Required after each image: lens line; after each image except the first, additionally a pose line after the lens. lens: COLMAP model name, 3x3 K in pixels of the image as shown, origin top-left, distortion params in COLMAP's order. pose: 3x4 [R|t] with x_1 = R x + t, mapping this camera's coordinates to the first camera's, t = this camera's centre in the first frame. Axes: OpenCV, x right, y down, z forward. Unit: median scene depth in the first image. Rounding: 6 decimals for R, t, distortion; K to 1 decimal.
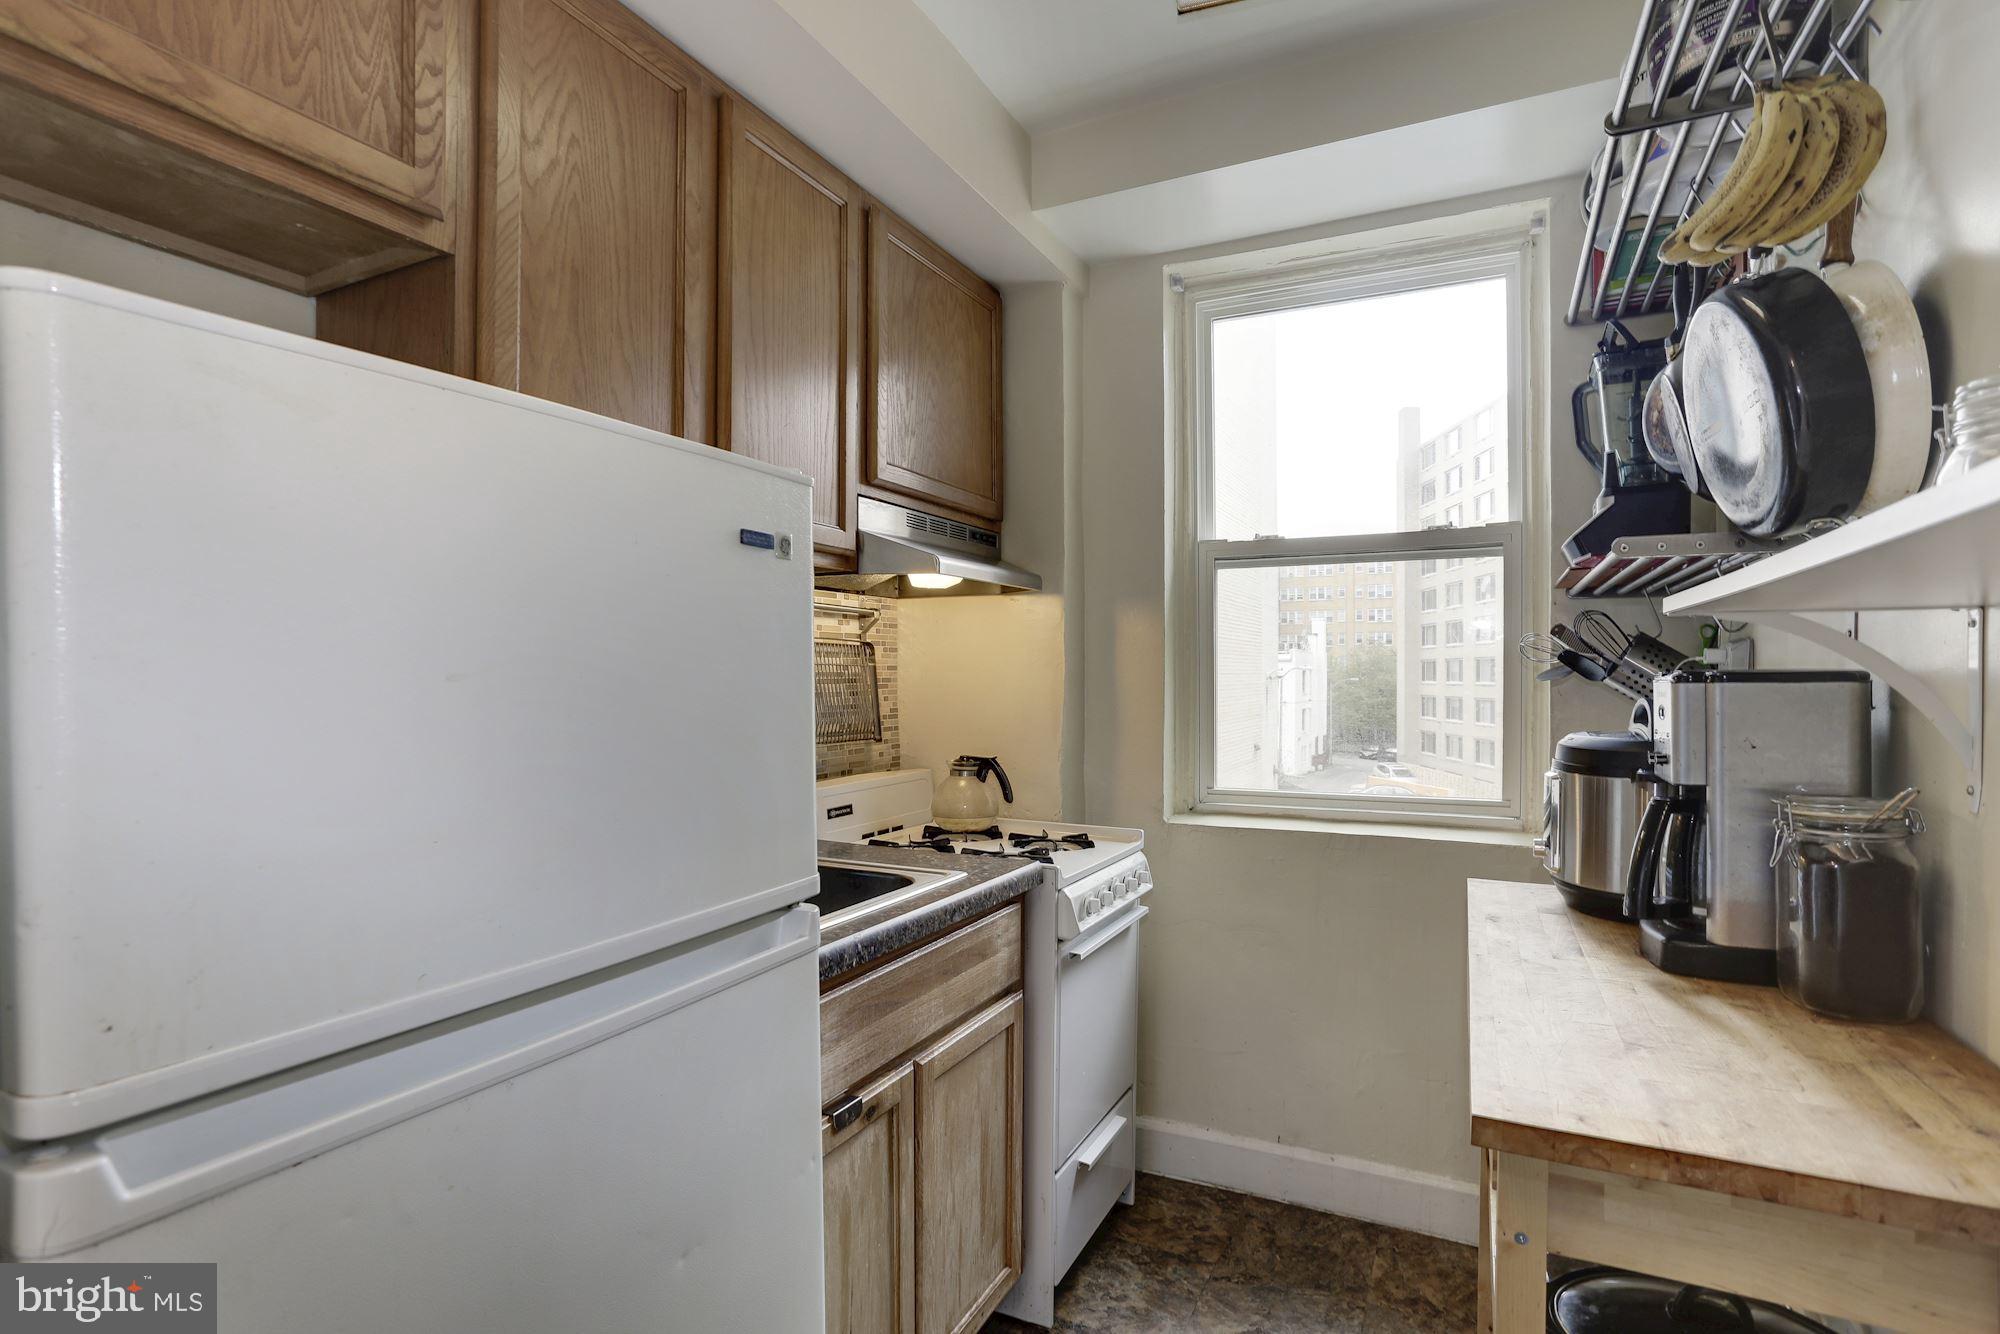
lens RADIAL K [[988.8, 0, 957.9], [0, 988.8, 693.2], [0, 0, 1]] dist [-0.032135, -0.000004]
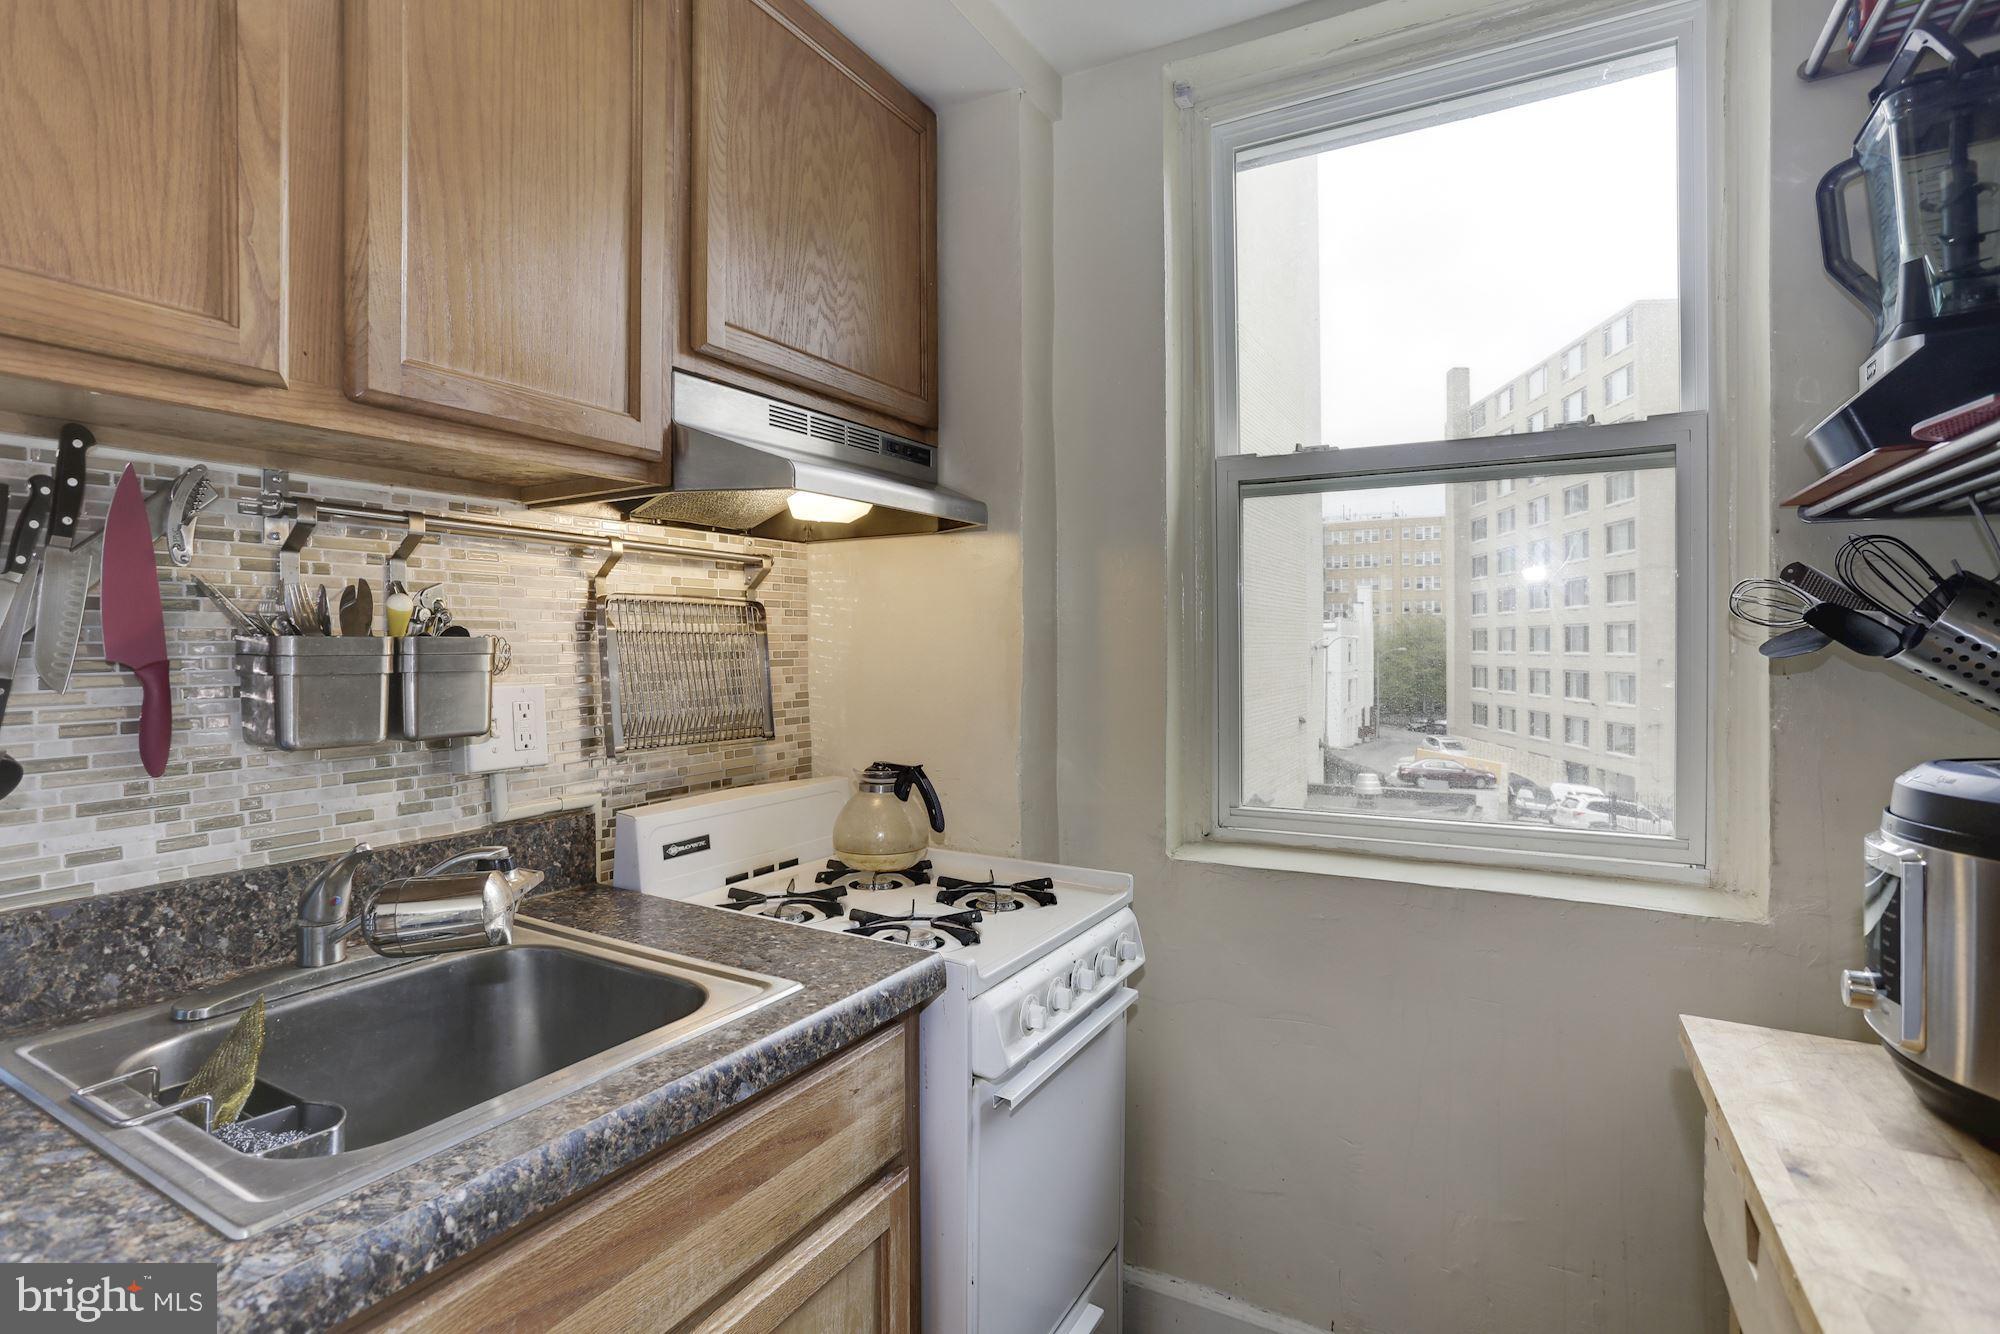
lens RADIAL K [[988.8, 0, 990.6], [0, 988.8, 659.2], [0, 0, 1]] dist [-0.056179, 0.034579]
pose [[0.999927, -0.001346, -0.012015, 0.093472], [0.001298, 0.999991, -0.004005, -0.006978], [0.012020, 0.003989, 0.999920, 0.301730]]
